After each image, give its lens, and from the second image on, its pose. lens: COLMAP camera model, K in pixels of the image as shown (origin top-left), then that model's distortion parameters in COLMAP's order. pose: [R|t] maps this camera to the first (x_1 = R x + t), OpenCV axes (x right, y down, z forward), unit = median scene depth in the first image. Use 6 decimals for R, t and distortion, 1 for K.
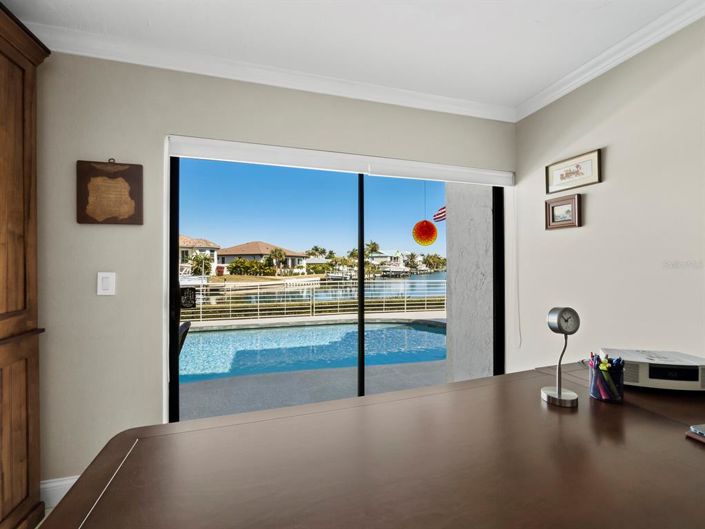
lens RADIAL K [[302.4, 0, 354.7], [0, 302.4, 262.6], [0, 0, 1]] dist [-0.000228, -0.000154]
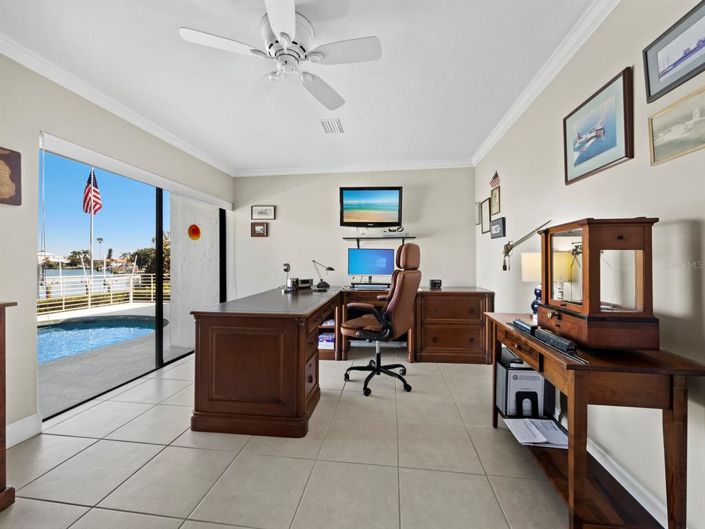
lens RADIAL K [[302.4, 0, 352.2], [0, 302.4, 261.6], [0, 0, 1]] dist [-0.000228, -0.000154]
pose [[0.398105, 0.000680, 0.917340, -0.852162], [-0.000312, 1.000000, -0.000606, 0.055849], [-0.917340, -0.000045, 0.398105, -0.396485]]
